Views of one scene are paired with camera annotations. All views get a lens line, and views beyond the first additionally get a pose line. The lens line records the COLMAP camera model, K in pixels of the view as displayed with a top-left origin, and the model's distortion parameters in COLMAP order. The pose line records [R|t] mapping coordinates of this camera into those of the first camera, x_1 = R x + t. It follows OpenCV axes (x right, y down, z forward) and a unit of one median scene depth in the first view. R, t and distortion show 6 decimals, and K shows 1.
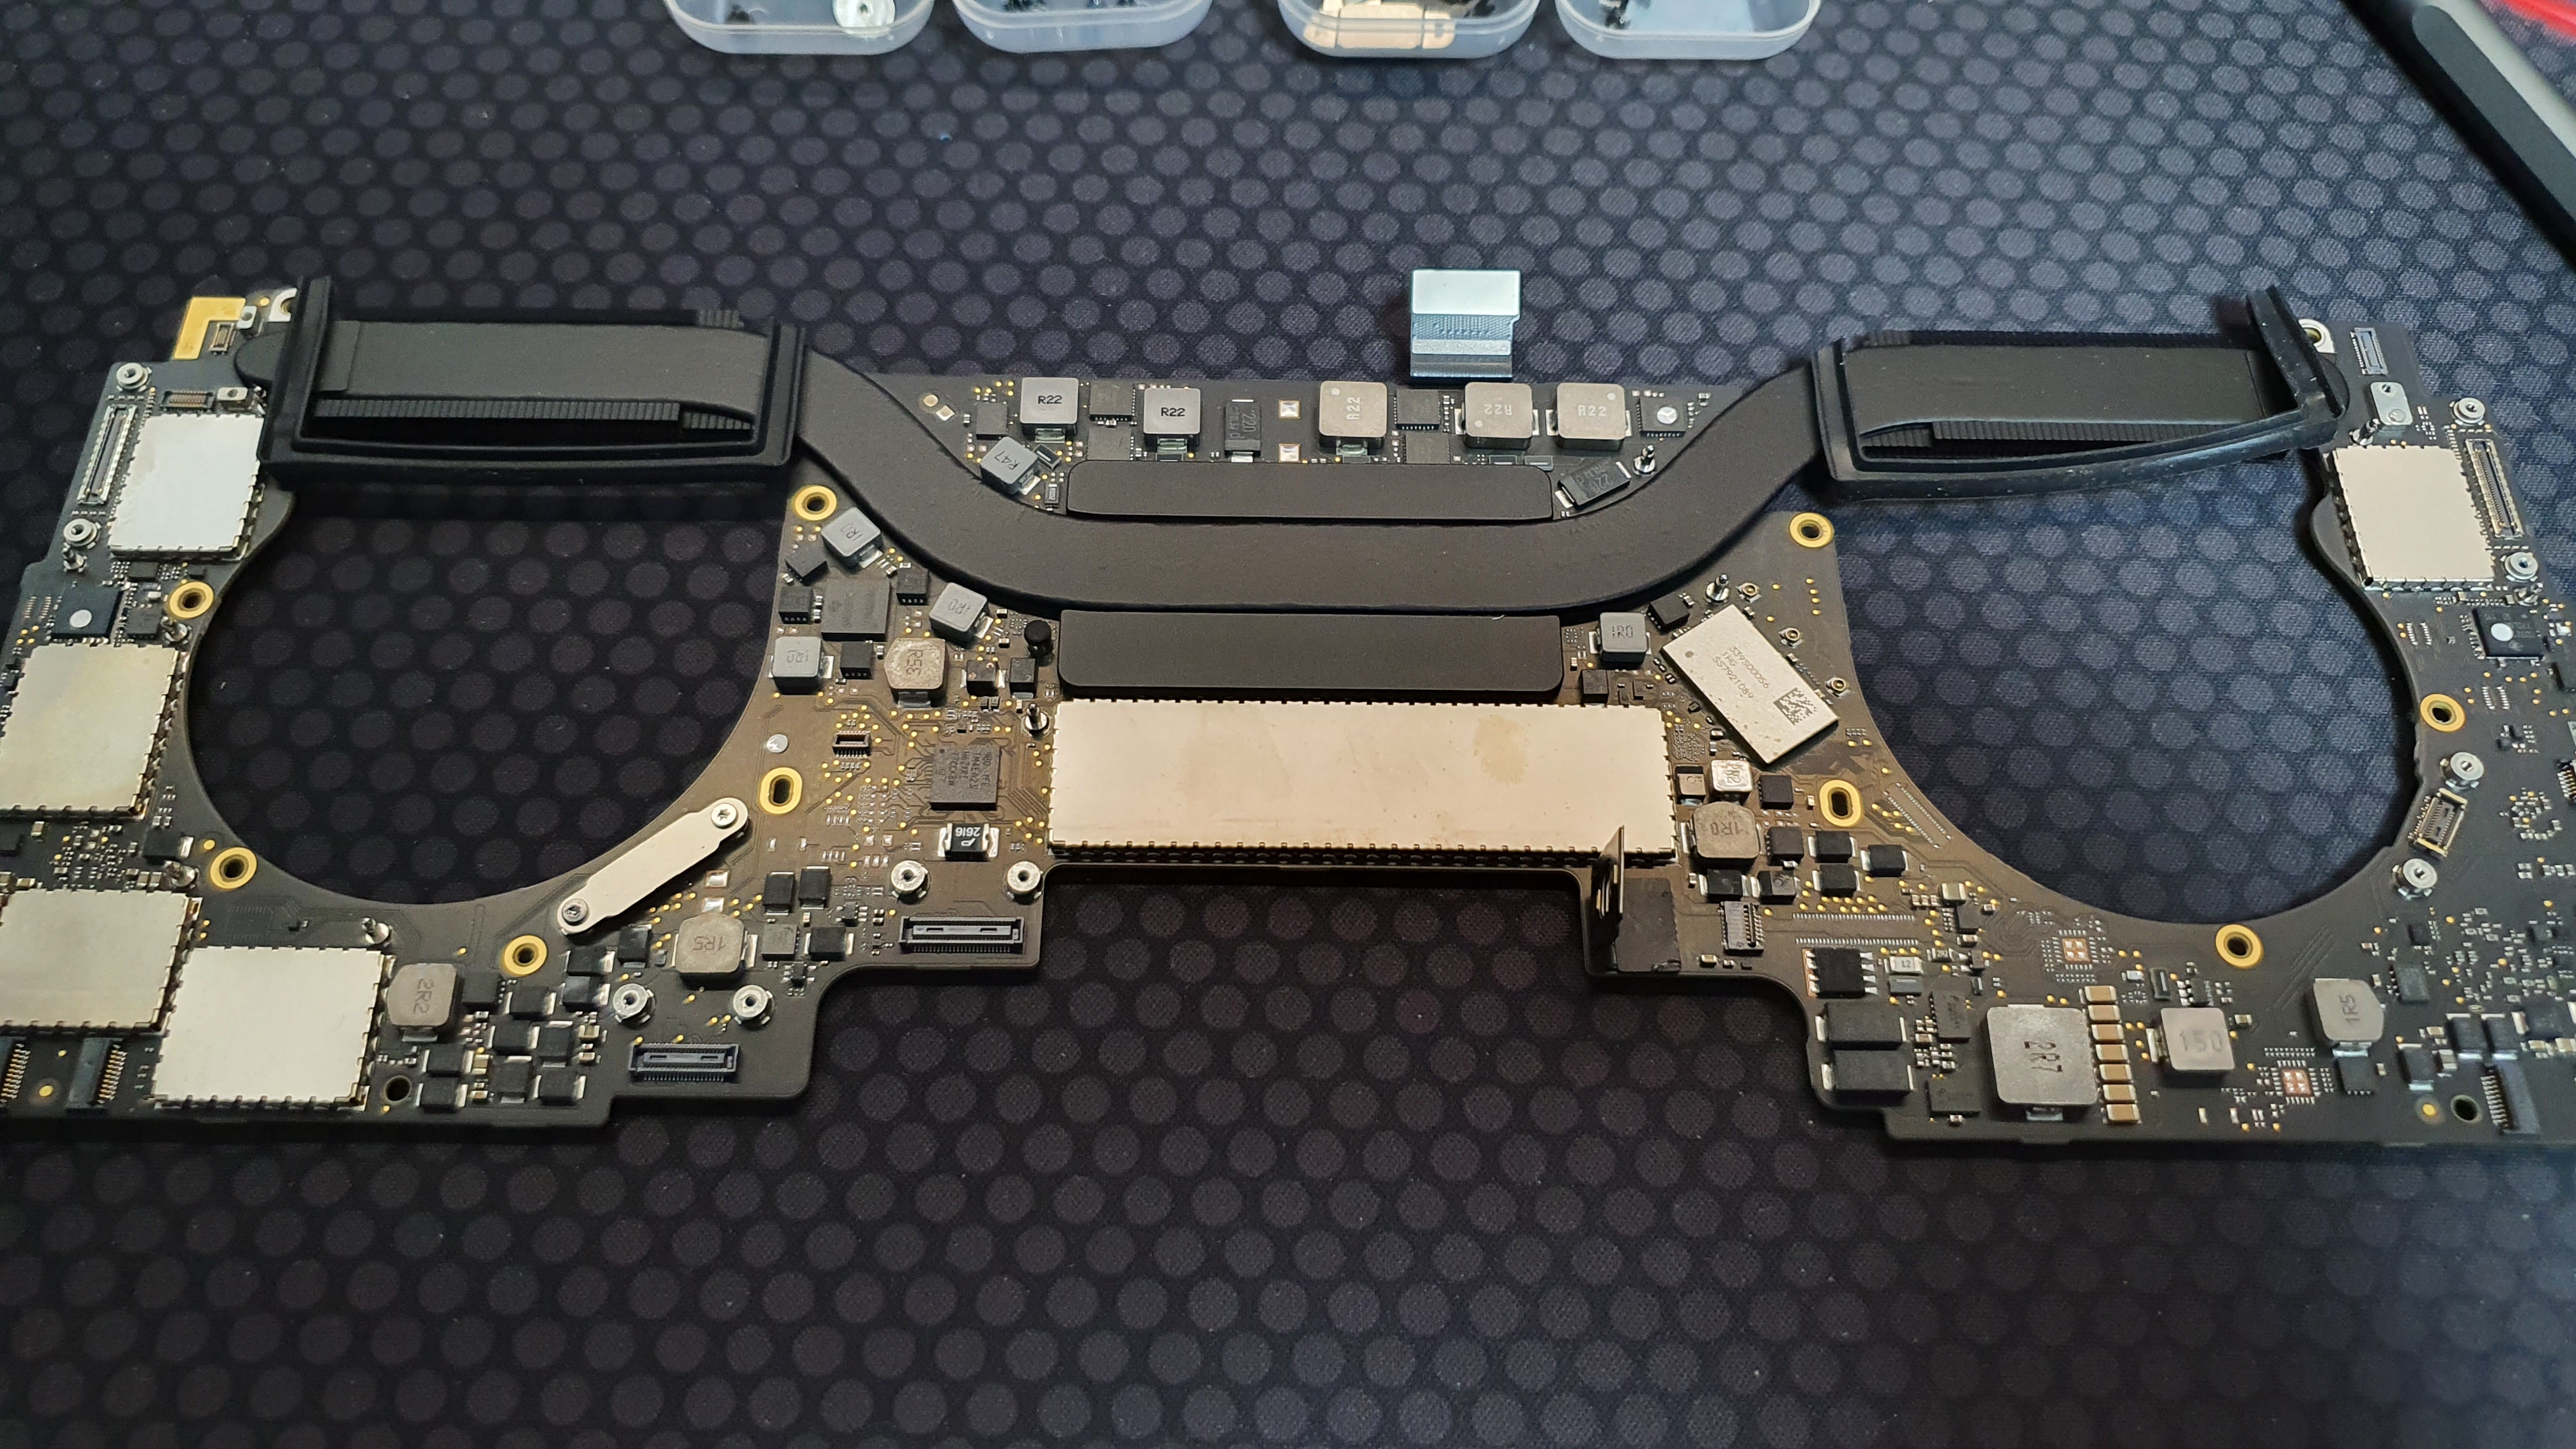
lens RADIAL K [[2086.3, 0, 1288.0], [0, 2086.3, 724.5], [0, 0, 1]] dist [-0.006779, -0.074473]
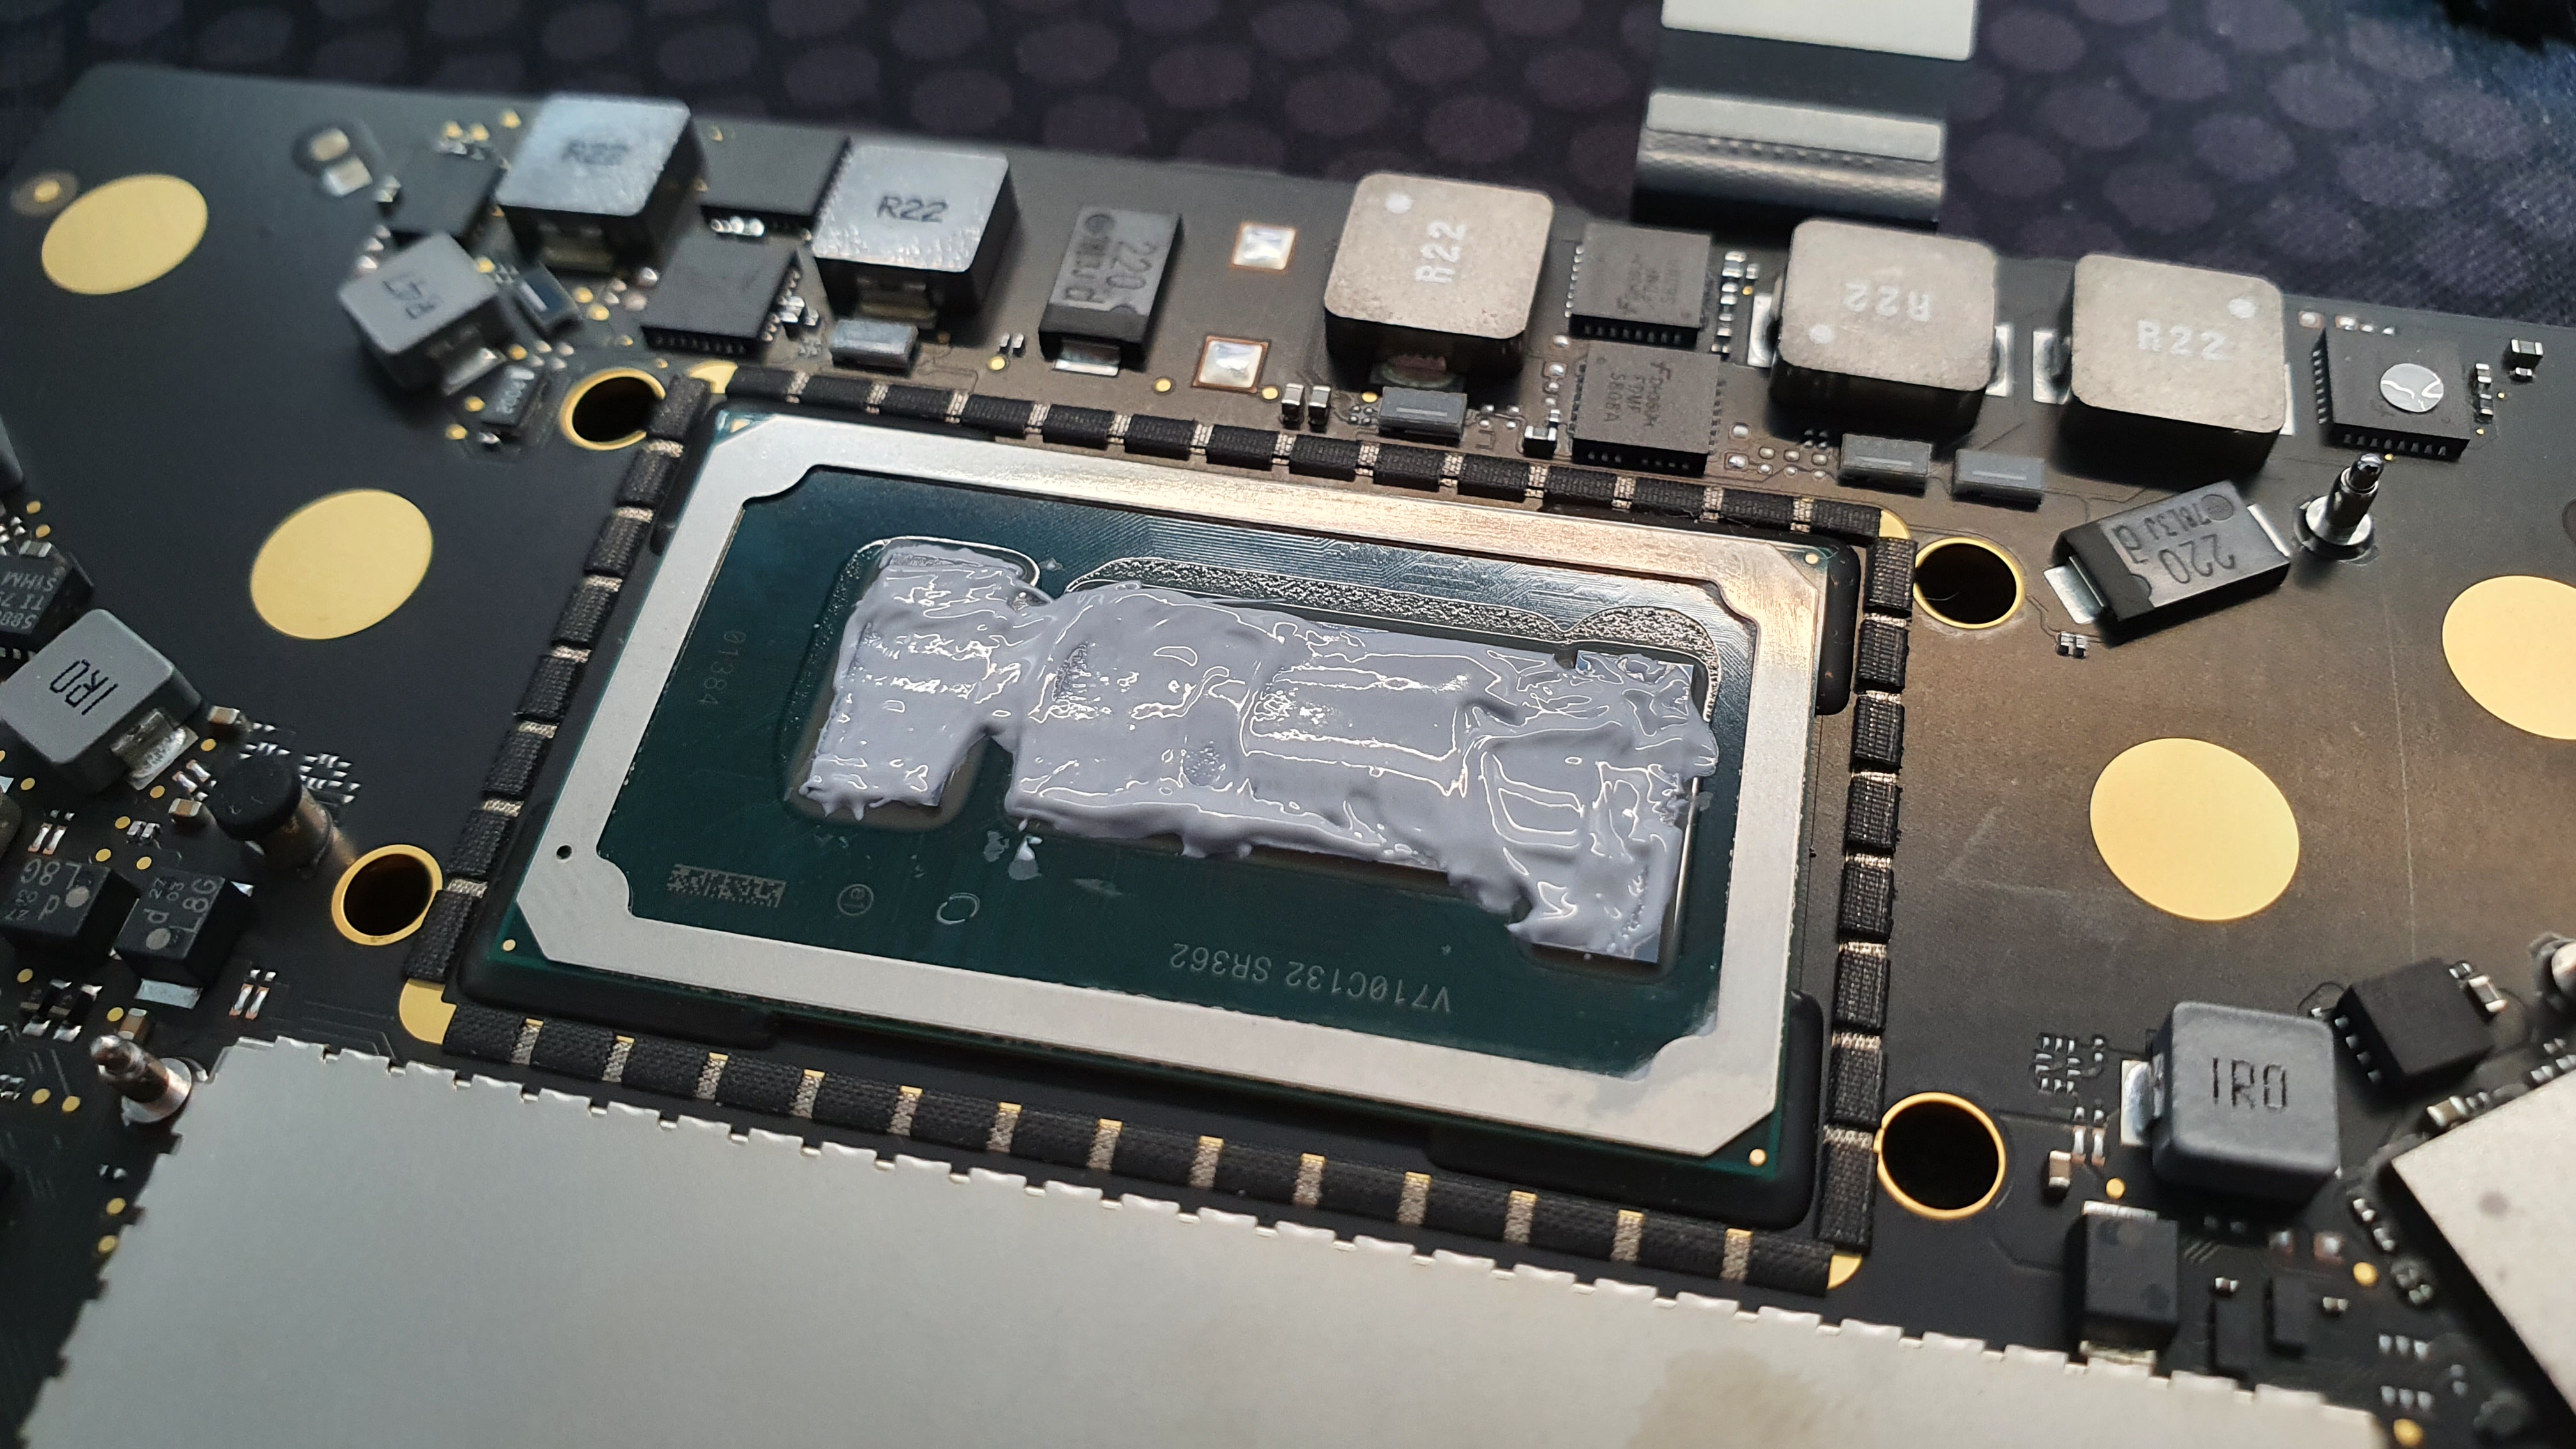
lens RADIAL K [[2076.4, 0, 1288.0], [0, 2076.4, 724.5], [0, 0, 1]] dist [-0.184161, 0.220205]
pose [[0.977221, 0.133126, -0.165280, 0.079788], [-0.146561, 0.986586, -0.071891, -0.057372], [0.153493, 0.094477, 0.983623, 0.769177]]
